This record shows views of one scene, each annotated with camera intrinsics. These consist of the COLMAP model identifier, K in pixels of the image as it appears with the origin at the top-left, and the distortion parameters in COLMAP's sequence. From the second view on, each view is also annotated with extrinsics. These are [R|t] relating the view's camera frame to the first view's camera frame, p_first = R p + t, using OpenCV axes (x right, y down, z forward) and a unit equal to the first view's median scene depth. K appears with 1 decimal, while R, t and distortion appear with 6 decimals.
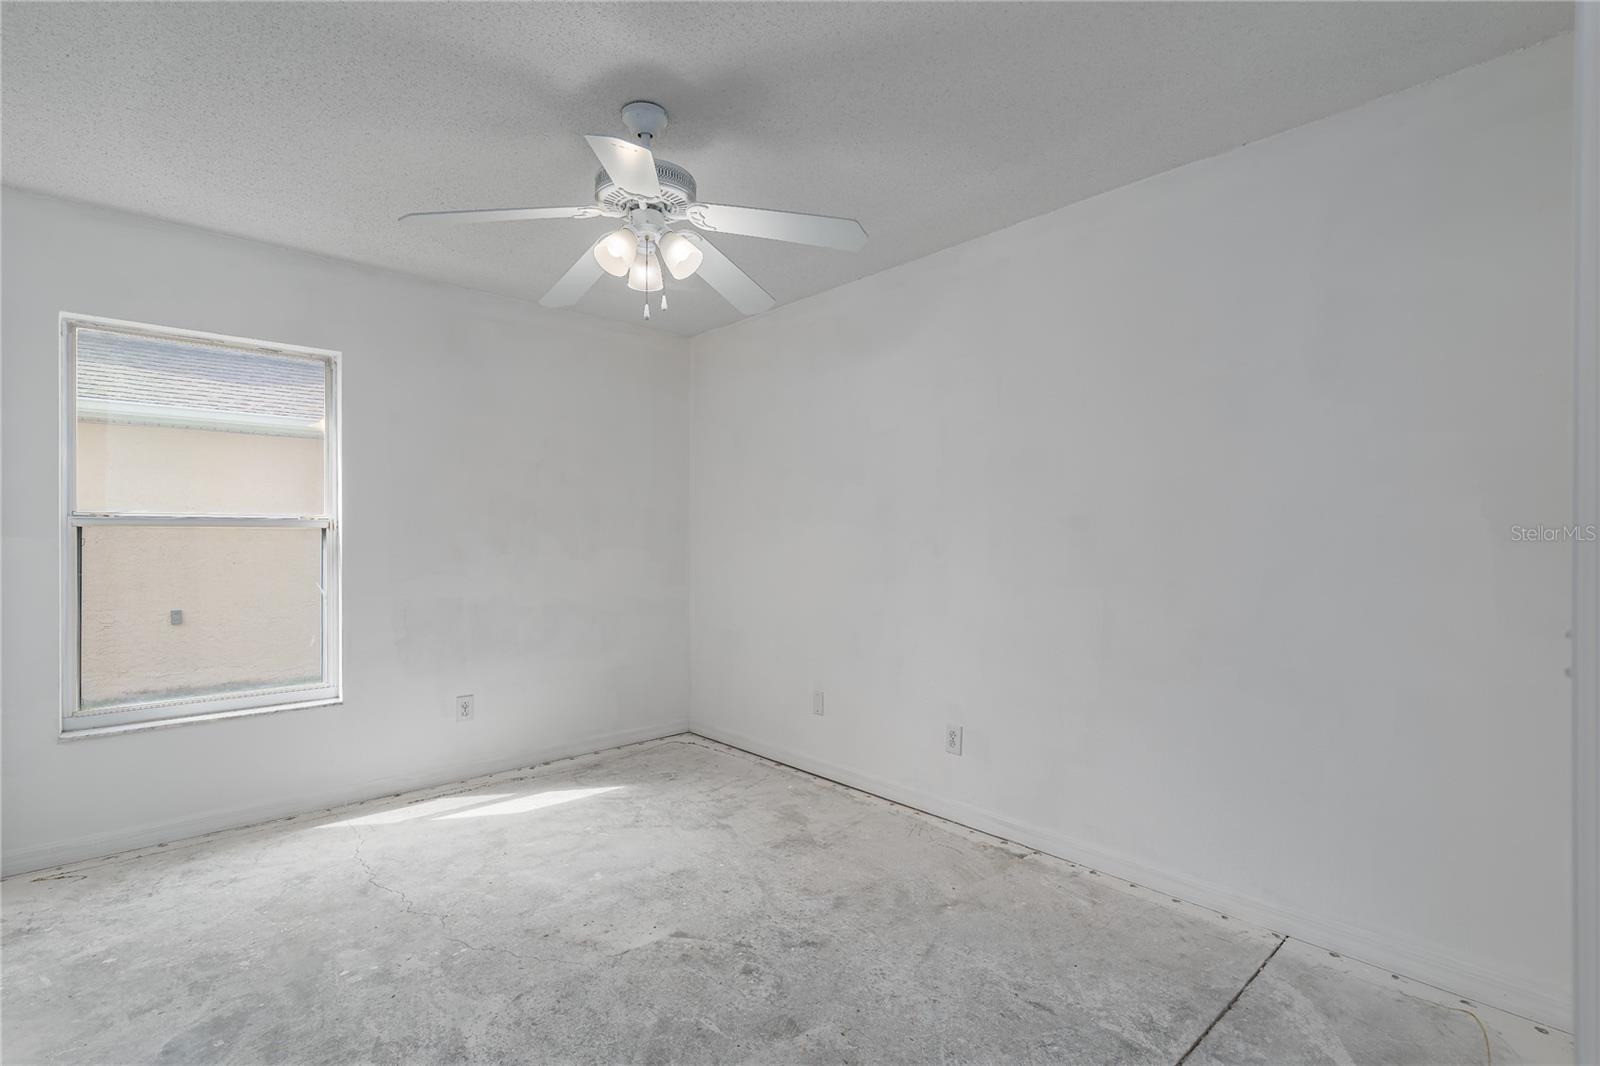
lens RADIAL K [[741.2, 0, 799.4], [0, 741.2, 536.8], [0, 0, 1]] dist [-0.003579, 0.001607]
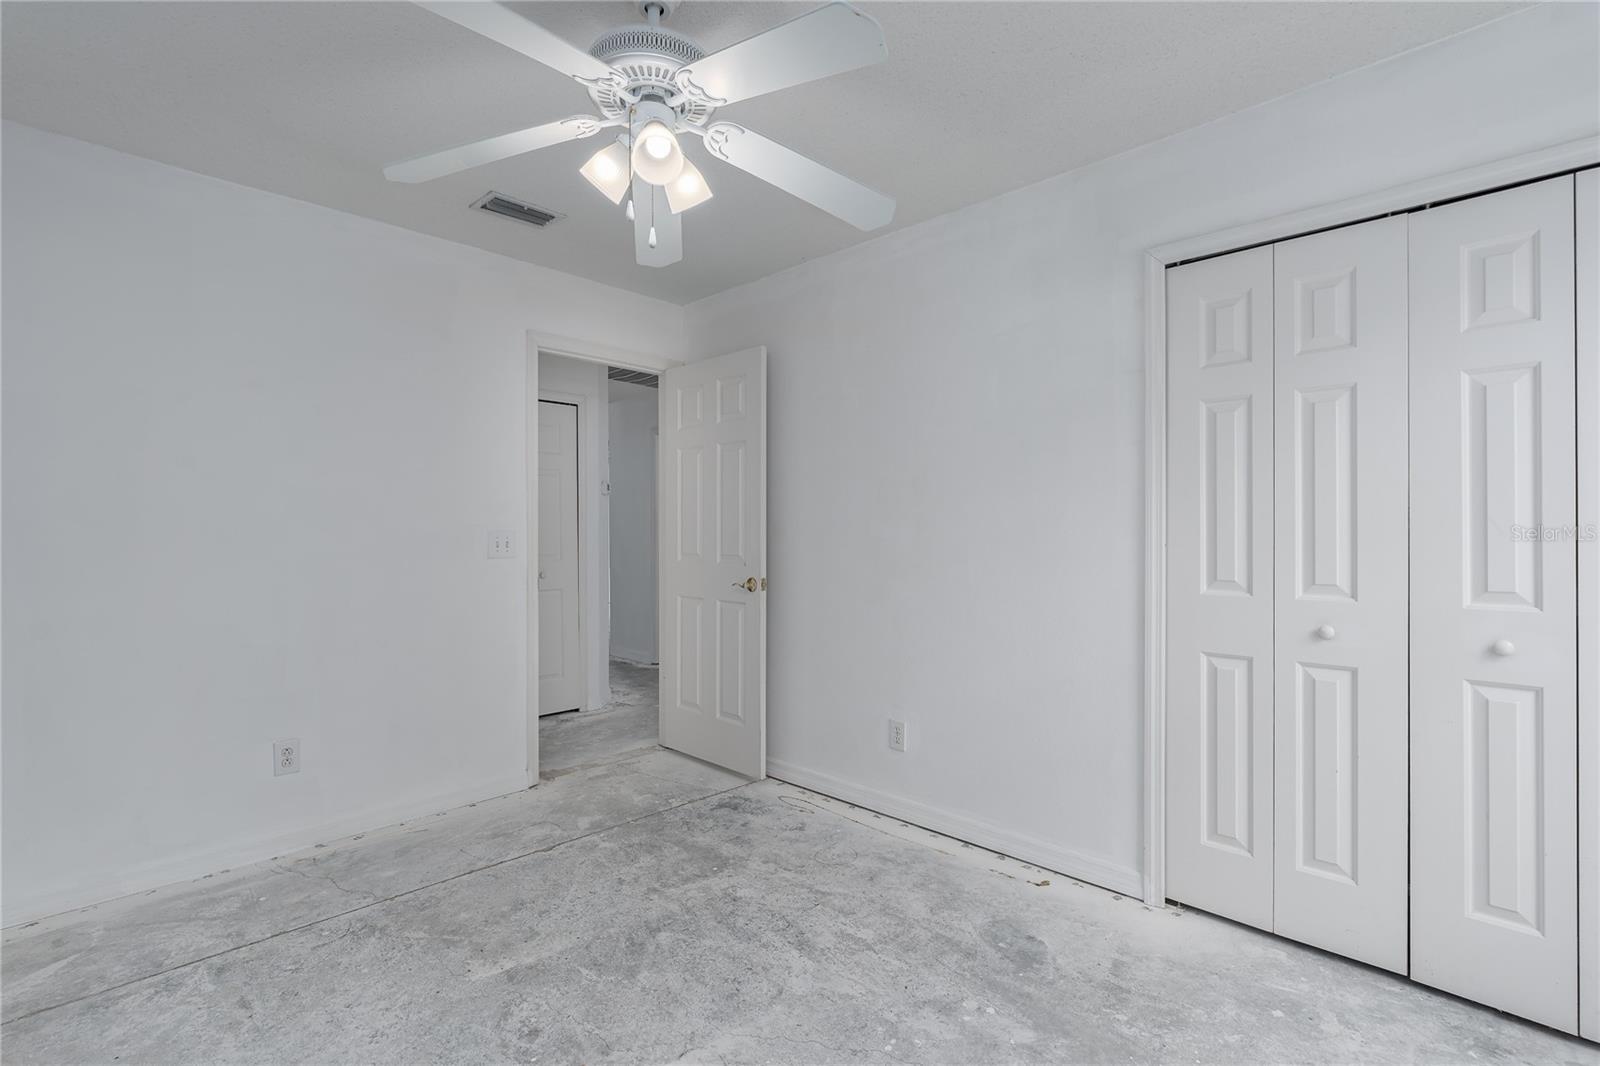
lens RADIAL K [[741.2, 0, 800.6], [0, 741.2, 529.8], [0, 0, 1]] dist [-0.003579, 0.001607]
pose [[-0.998477, 0.001277, -0.055163, -0.356842], [0.001283, 0.999999, -0.000082, 0.004815], [0.055163, -0.000153, -0.998477, 2.009802]]
